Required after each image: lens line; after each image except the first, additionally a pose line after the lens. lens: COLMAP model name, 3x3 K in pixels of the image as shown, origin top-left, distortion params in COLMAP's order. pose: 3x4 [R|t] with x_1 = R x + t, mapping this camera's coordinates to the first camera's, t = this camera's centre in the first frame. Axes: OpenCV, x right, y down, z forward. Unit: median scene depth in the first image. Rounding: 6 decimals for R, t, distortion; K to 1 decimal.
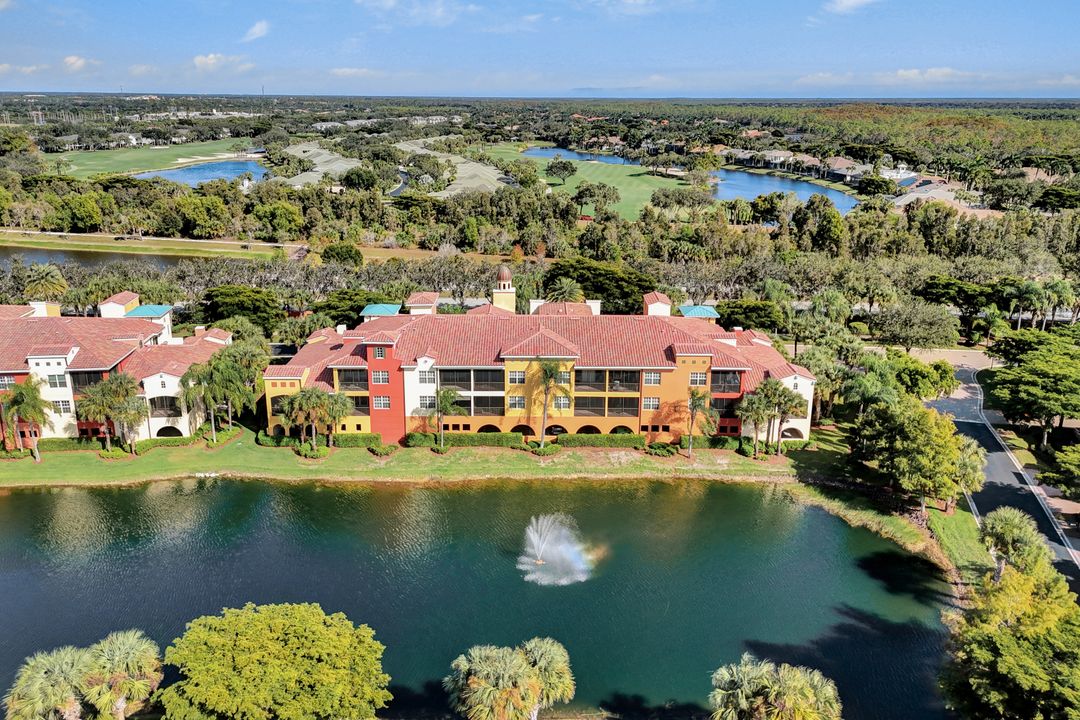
lens RADIAL K [[746.7, 0, 540.0], [0, 746.7, 360.0], [0, 0, 1]] dist [0.067178, 0.000316]
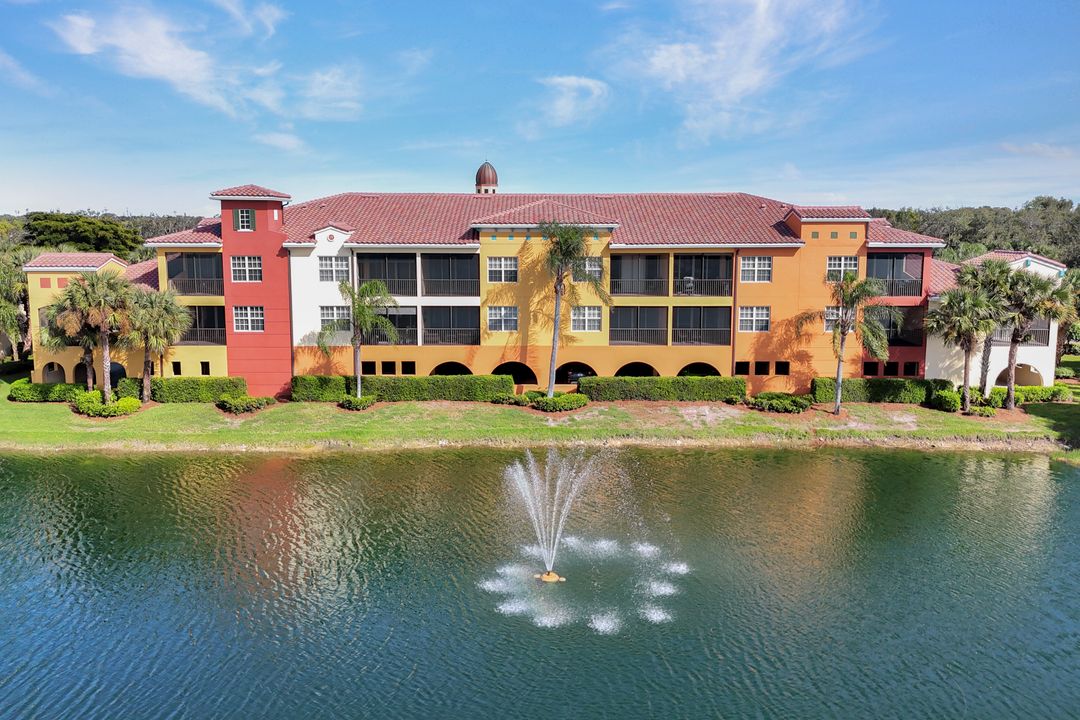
lens RADIAL K [[757.4, 0, 540.0], [0, 757.4, 360.0], [0, 0, 1]] dist [0.039384, -0.002427]
pose [[0.999915, -0.009252, -0.009168, 0.000624], [0.007848, 0.989707, -0.142894, 0.164972], [0.010396, 0.142810, 0.989696, 0.469501]]
